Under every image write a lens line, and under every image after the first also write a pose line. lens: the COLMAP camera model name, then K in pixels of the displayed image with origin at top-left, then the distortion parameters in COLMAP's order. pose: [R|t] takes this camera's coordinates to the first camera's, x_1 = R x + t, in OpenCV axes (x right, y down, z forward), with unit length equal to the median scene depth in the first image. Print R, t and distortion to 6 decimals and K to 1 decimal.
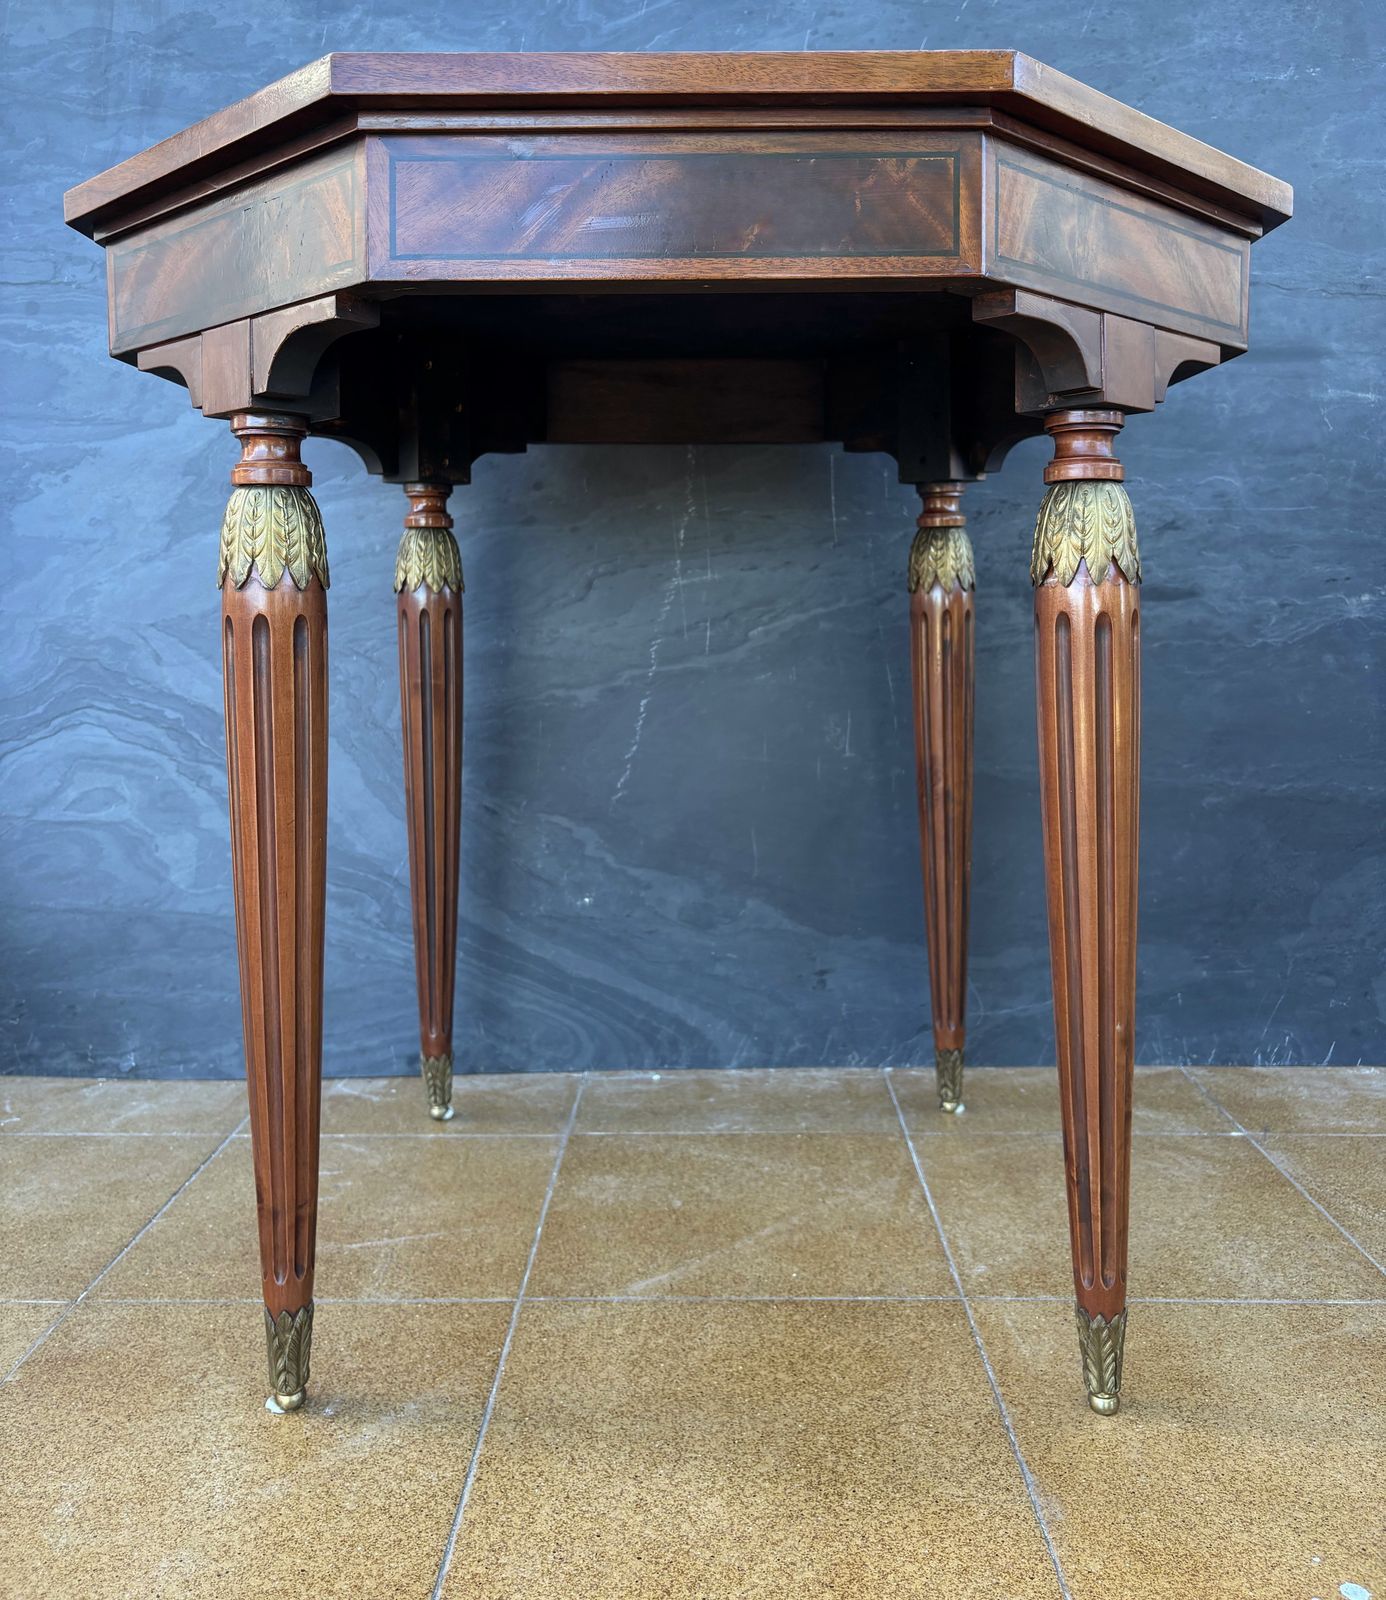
lens RADIAL K [[1356.1, 0, 687.7], [0, 1356.1, 737.6], [0, 0, 1]] dist [0.032520, -0.017011]
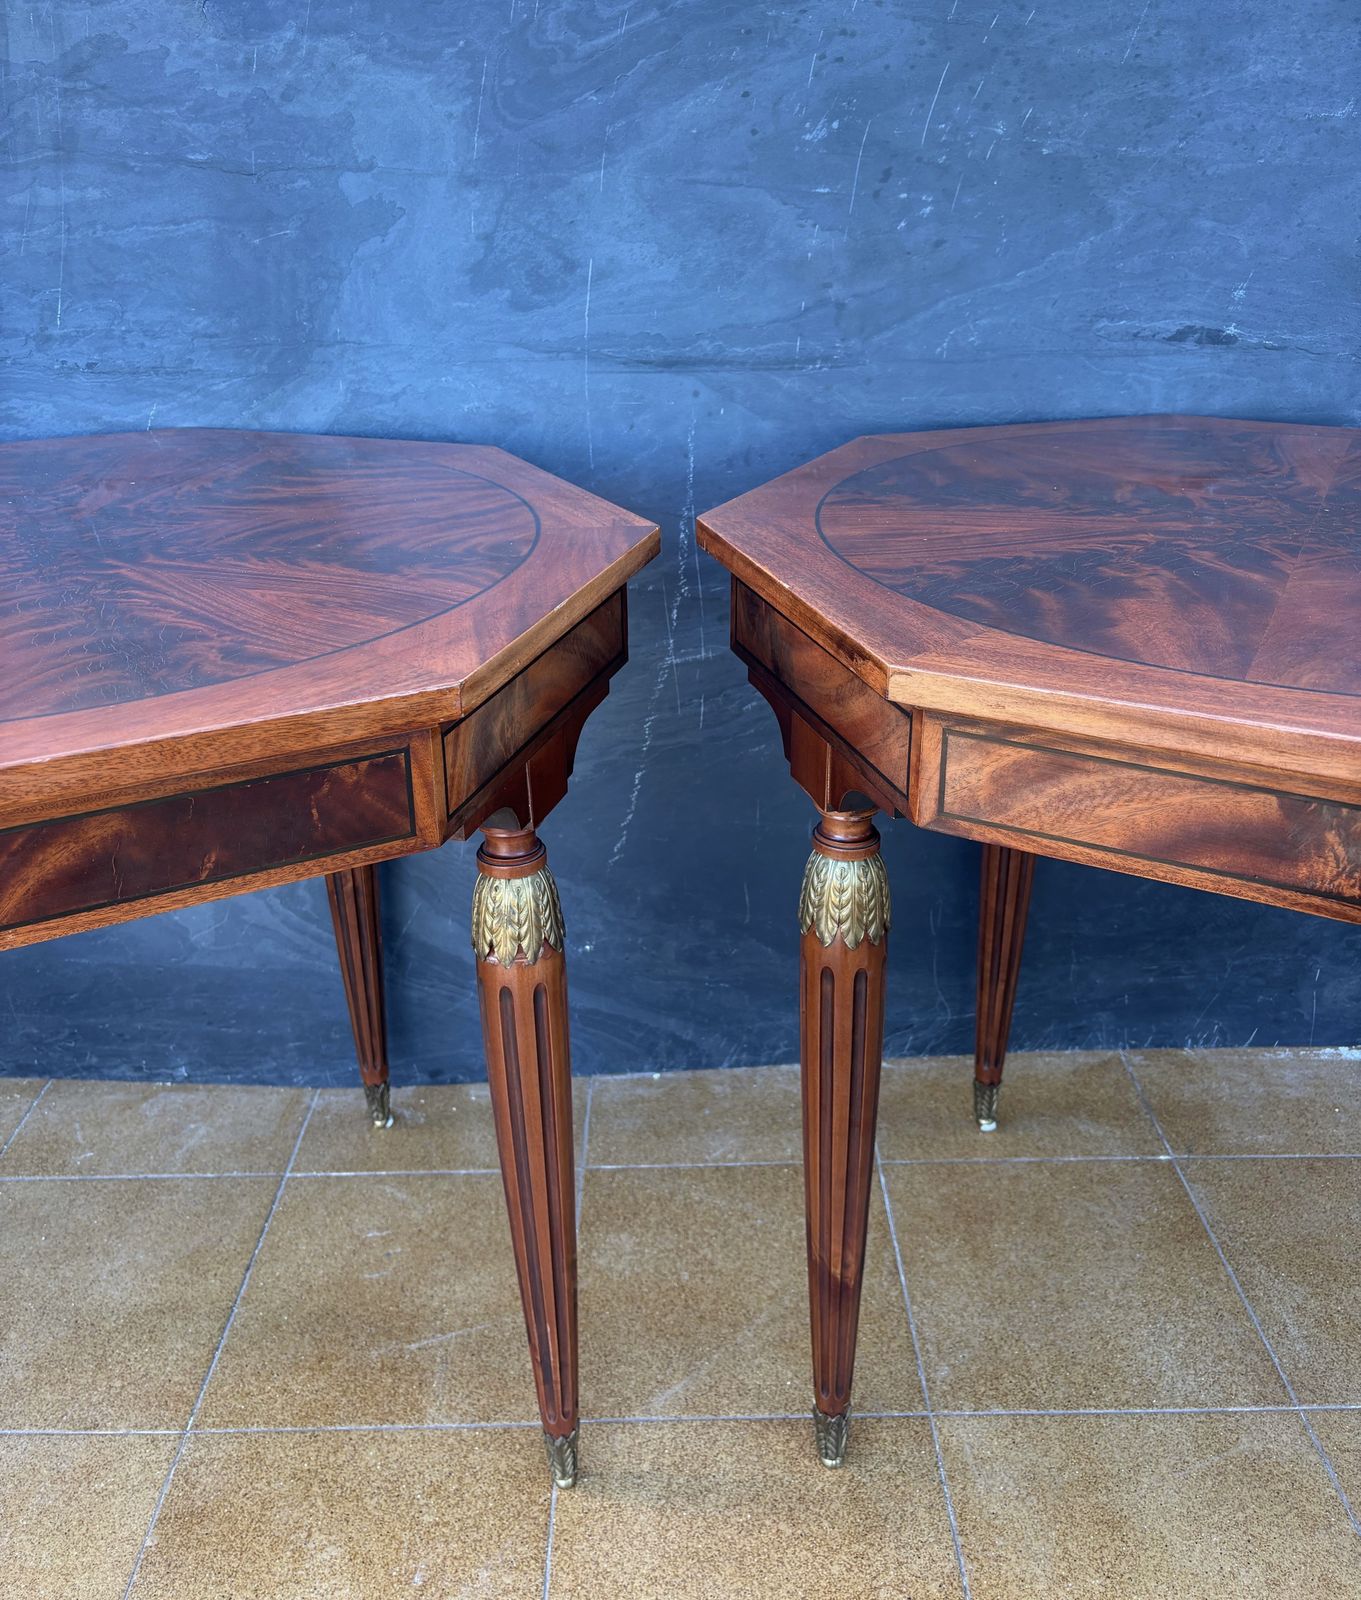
lens RADIAL K [[1304.4, 0, 675.0], [0, 1304.4, 709.2], [0, 0, 1]] dist [0.066095, -0.067702]
pose [[0.999579, -0.017433, 0.023172, -0.033919], [0.009084, 0.947133, 0.320712, -0.482857], [-0.027538, -0.320366, 0.946893, 0.087146]]
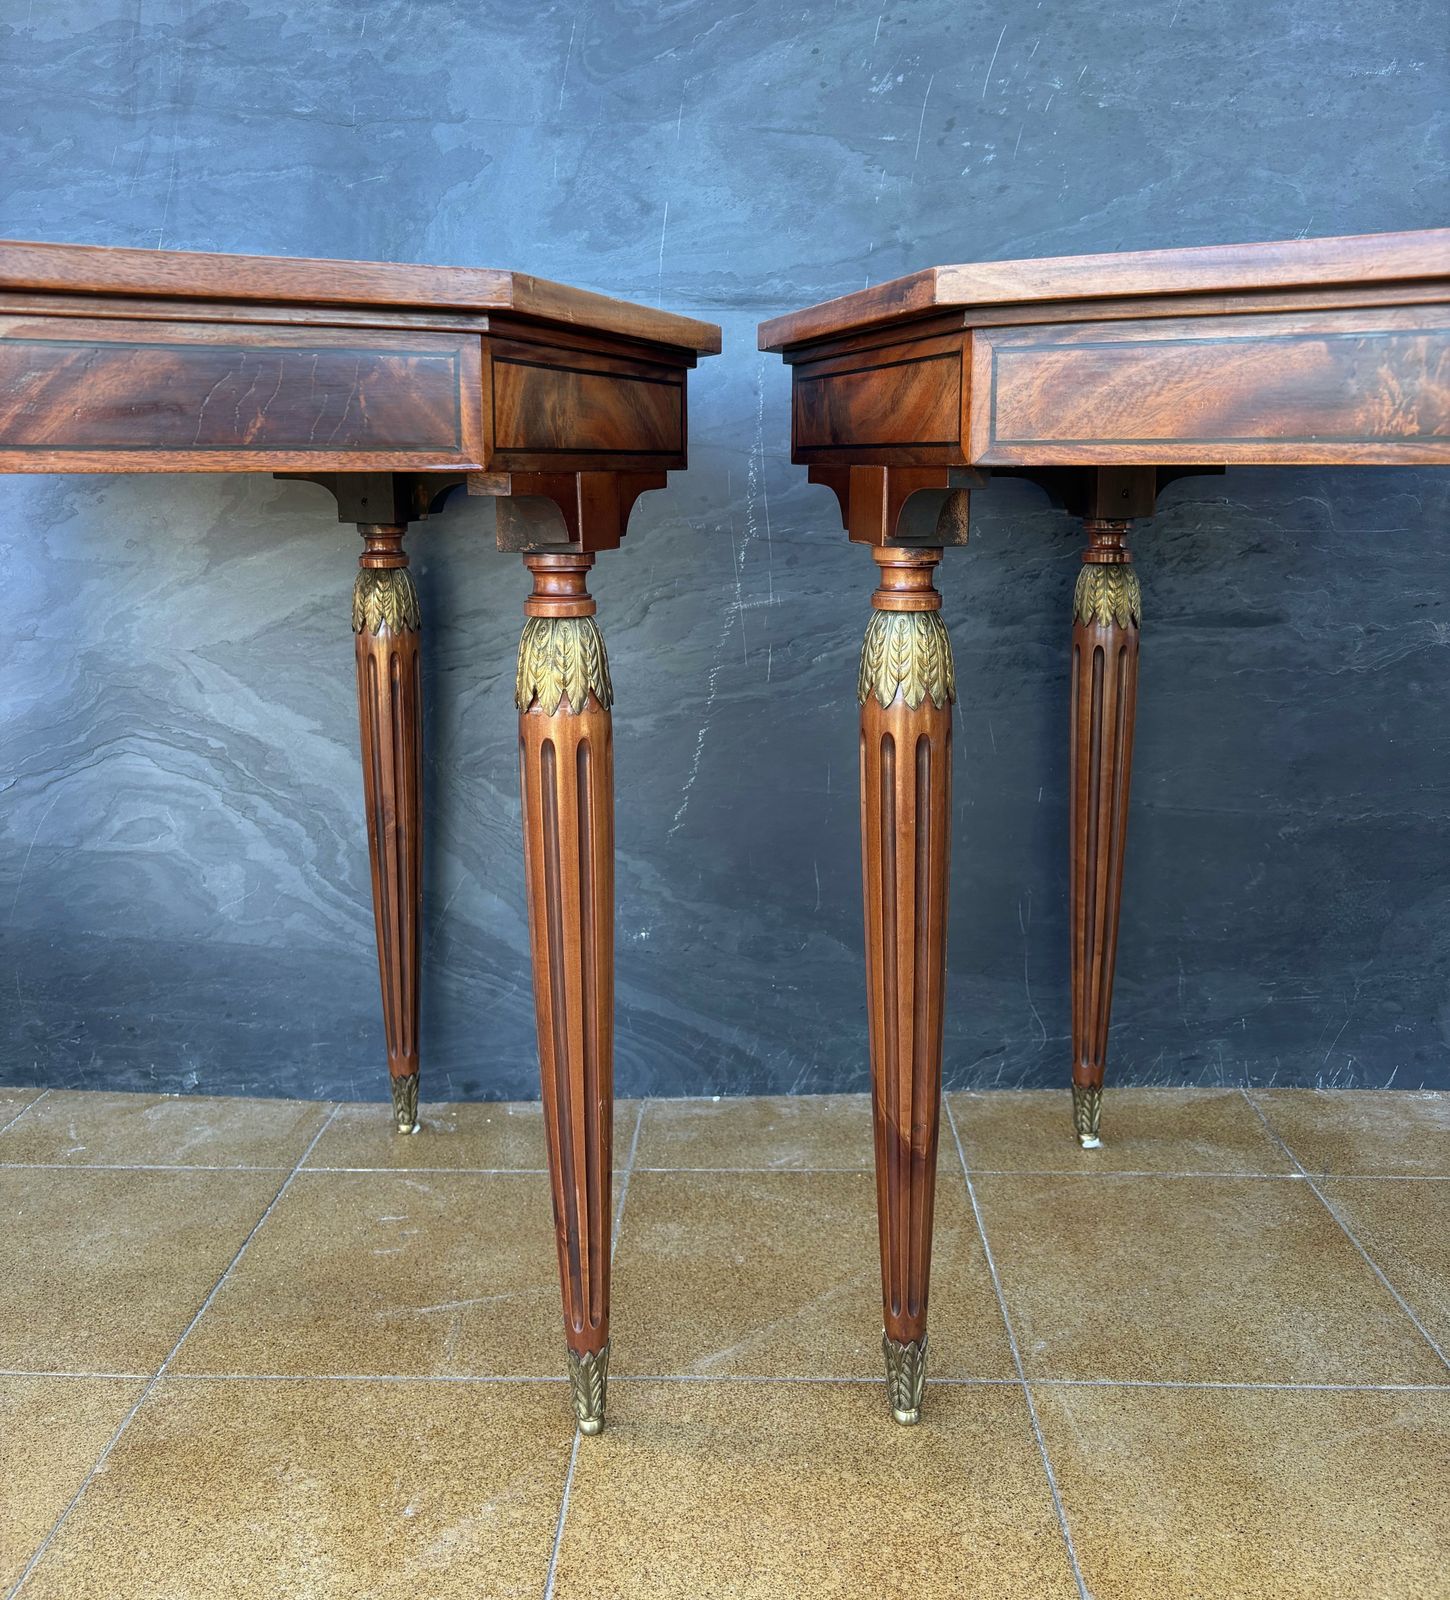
lens RADIAL K [[1399.8, 0, 718.9], [0, 1399.8, 712.0], [0, 0, 1]] dist [0.076448, -0.087704]
pose [[0.999962, 0.002354, -0.008376, -0.015561], [-0.001616, 0.996203, 0.087048, -0.156284], [0.008549, -0.087031, 0.996169, -0.013319]]
